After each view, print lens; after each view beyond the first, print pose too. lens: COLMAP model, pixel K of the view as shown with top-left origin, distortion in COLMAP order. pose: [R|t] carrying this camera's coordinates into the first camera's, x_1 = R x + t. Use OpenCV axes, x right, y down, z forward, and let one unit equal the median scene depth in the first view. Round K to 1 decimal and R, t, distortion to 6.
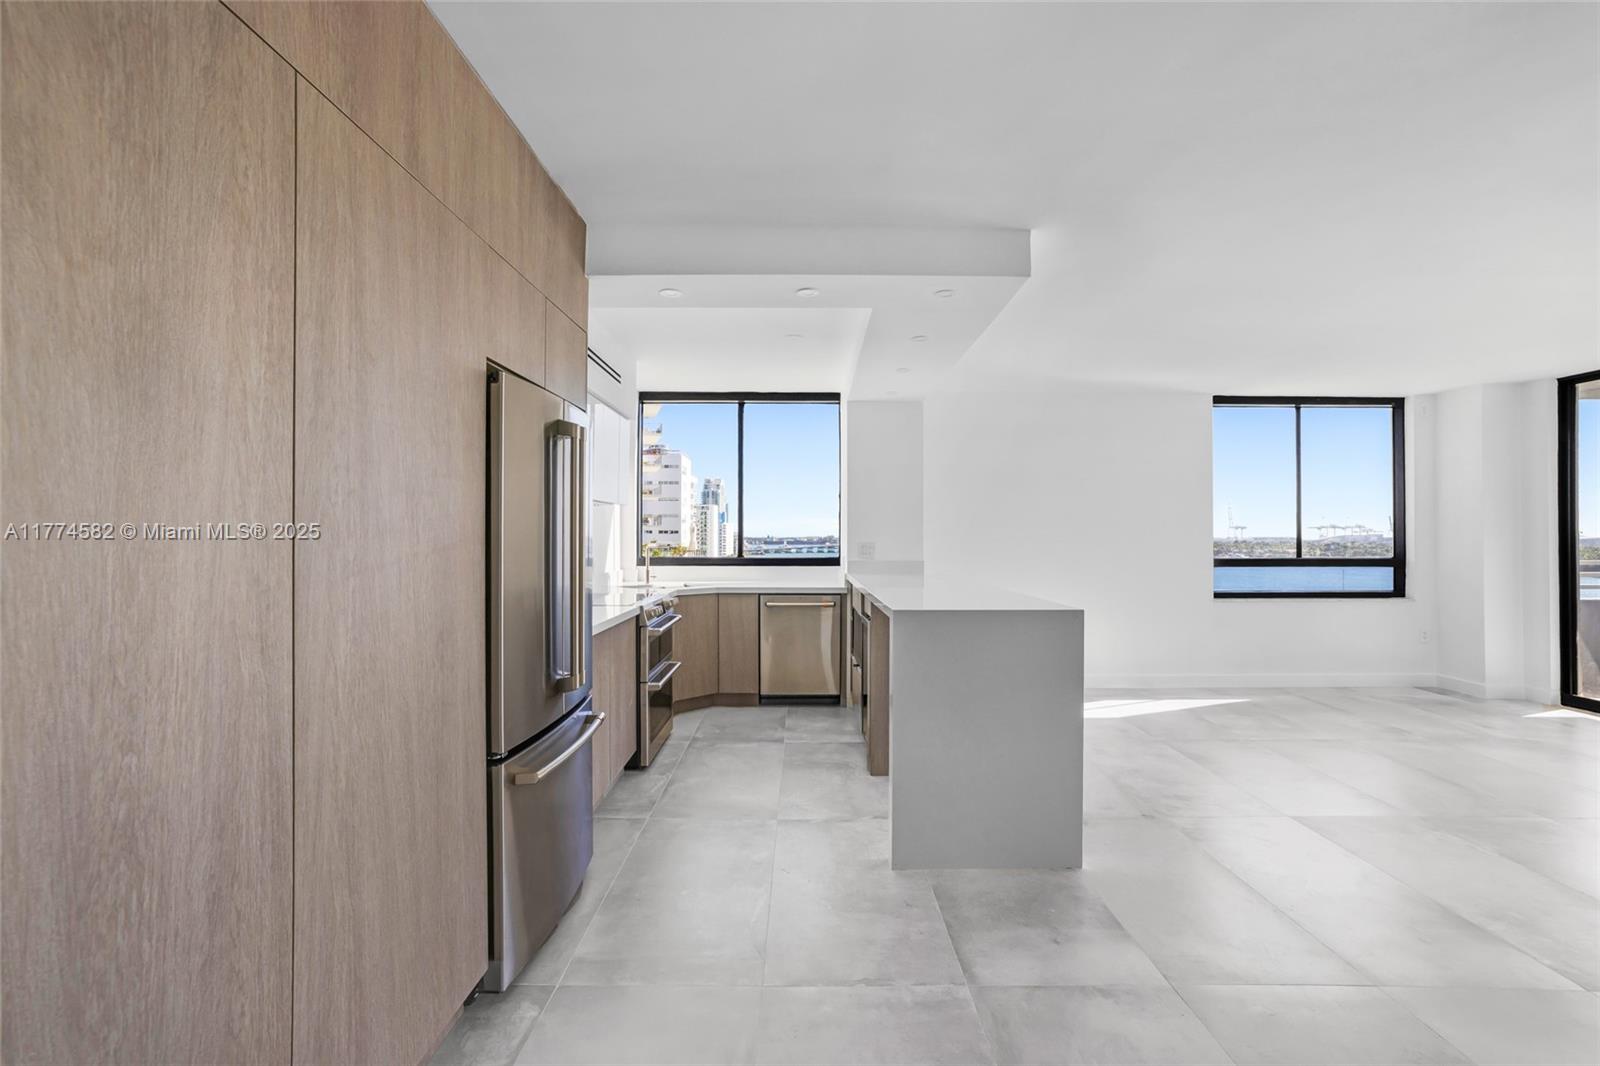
lens RADIAL K [[687.4, 0, 820.0], [0, 687.4, 528.7], [0, 0, 1]] dist [-0.053978, 0.030527]
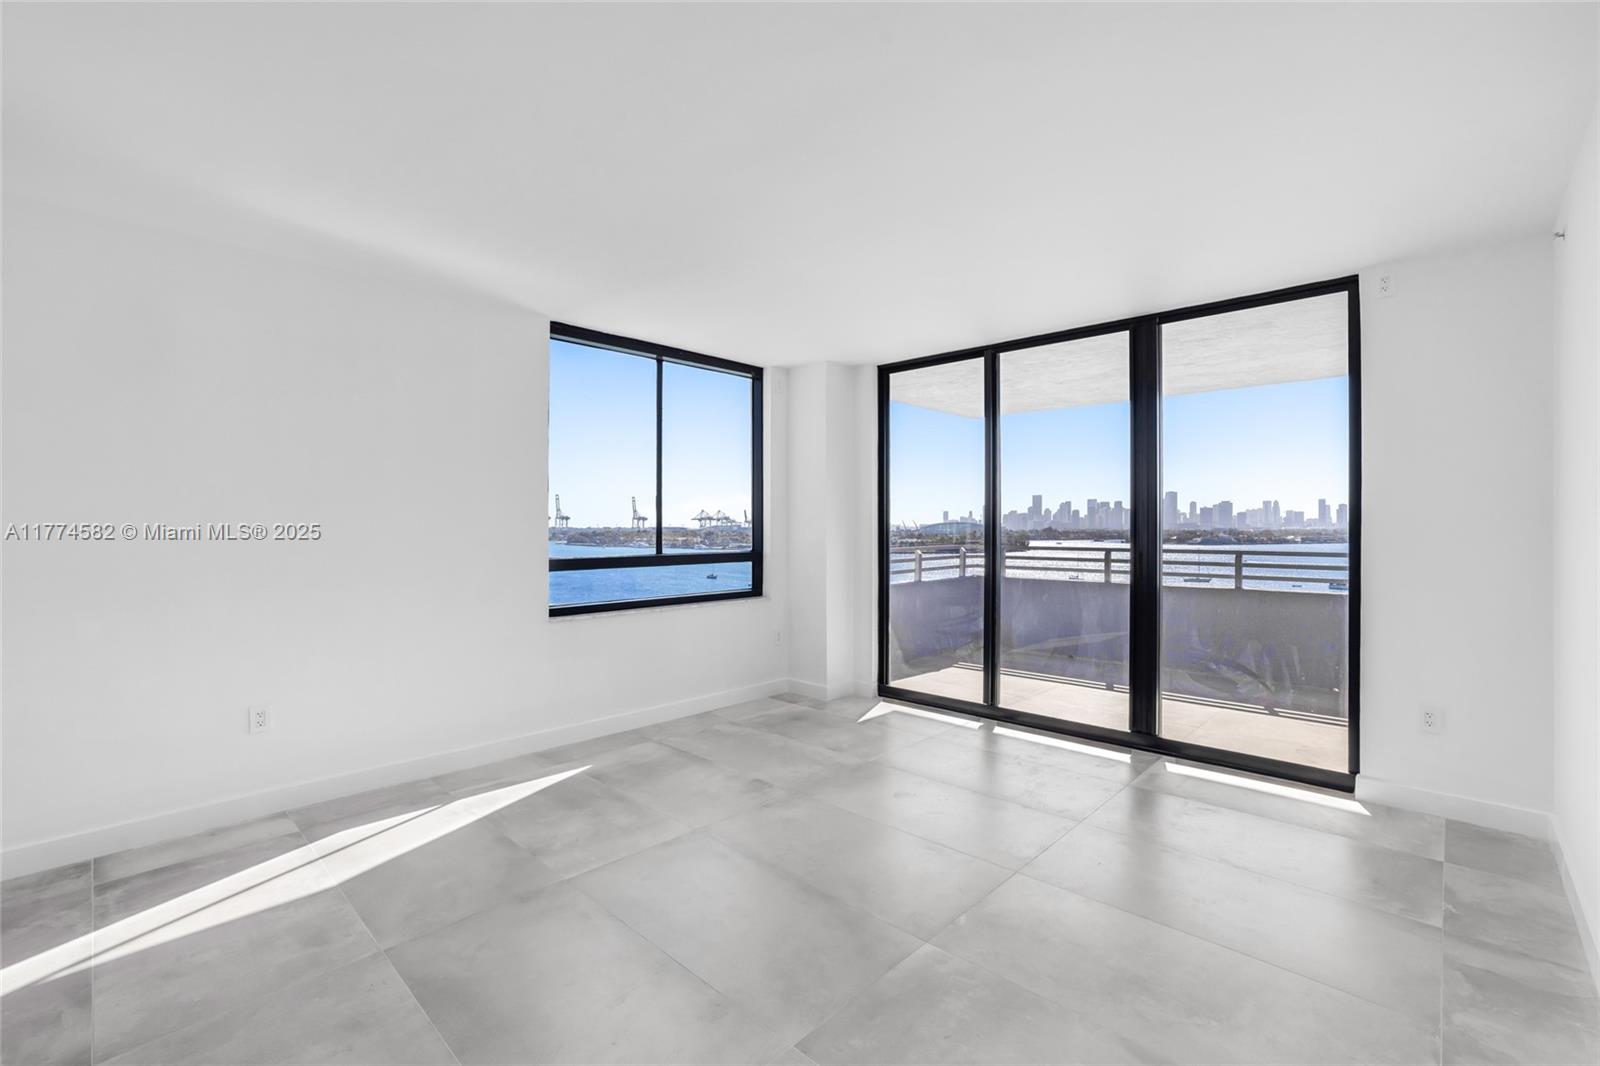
lens RADIAL K [[687.4, 0, 820.0], [0, 687.4, 528.7], [0, 0, 1]] dist [-0.053978, 0.030527]
pose [[0.688481, -0.004437, 0.725240, 0.361136], [-0.005884, 0.999914, 0.011702, 0.004923], [-0.725230, -0.012324, 0.688396, 0.434401]]
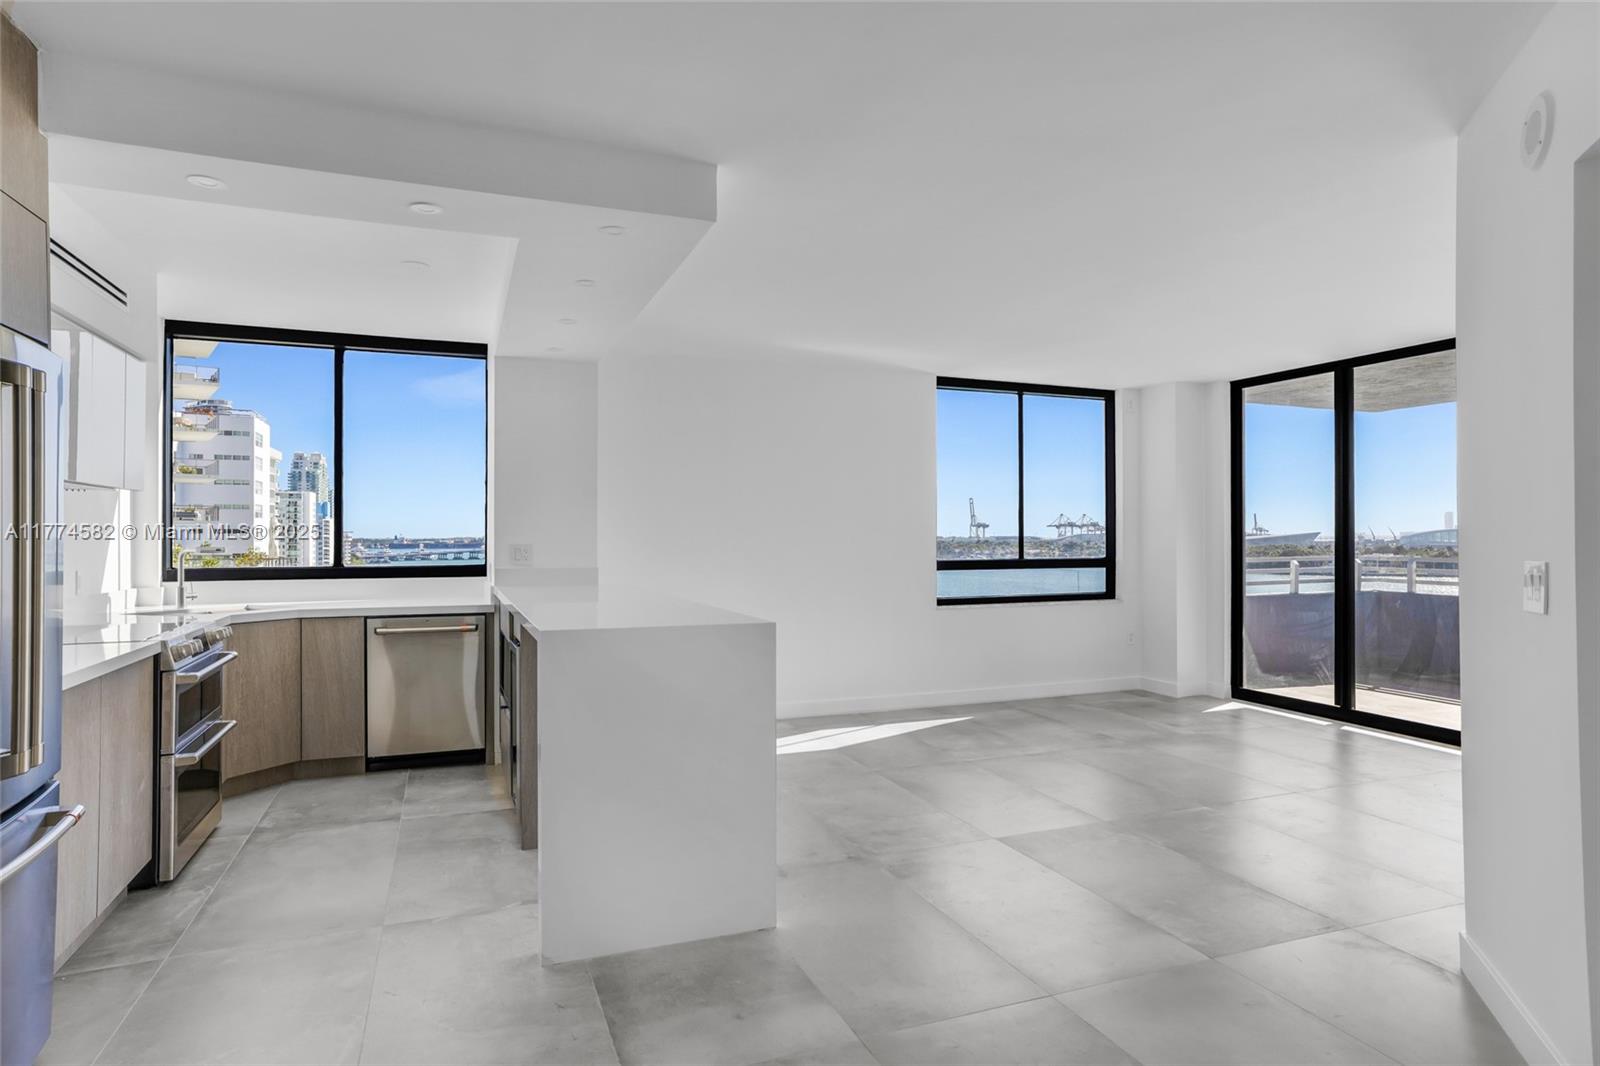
lens RADIAL K [[886.2, 0, 809.5], [0, 886.2, 530.2], [0, 0, 1]] dist [-0.043032, 0.050631]
pose [[0.934411, -0.000442, 0.356196, 0.020858], [-0.001010, 0.999992, 0.003890, 0.000045], [-0.356195, -0.003994, 0.934403, -0.027398]]
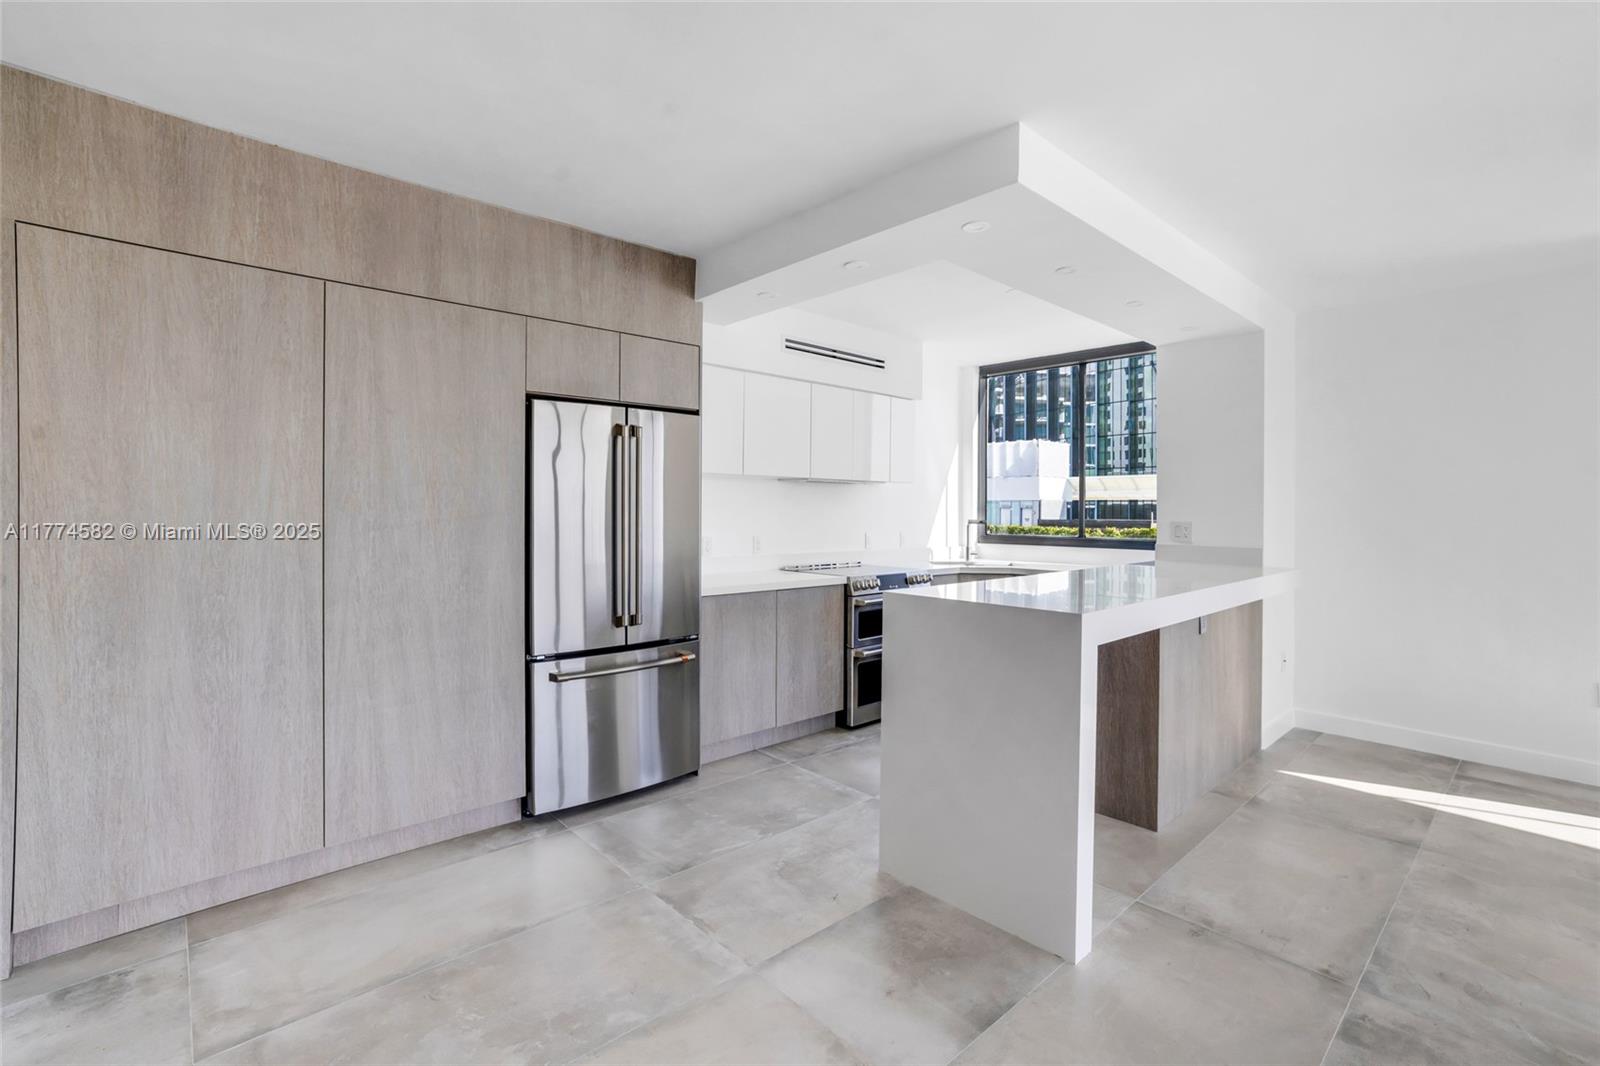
lens RADIAL K [[720.9, 0, 804.1], [0, 720.9, 512.8], [0, 0, 1]] dist [-0.040183, 0.025108]
pose [[0.668099, 0.001442, -0.744071, 0.456028], [0.004363, 0.999973, 0.005855, 0.004260], [0.744059, -0.007158, 0.668075, 0.162112]]
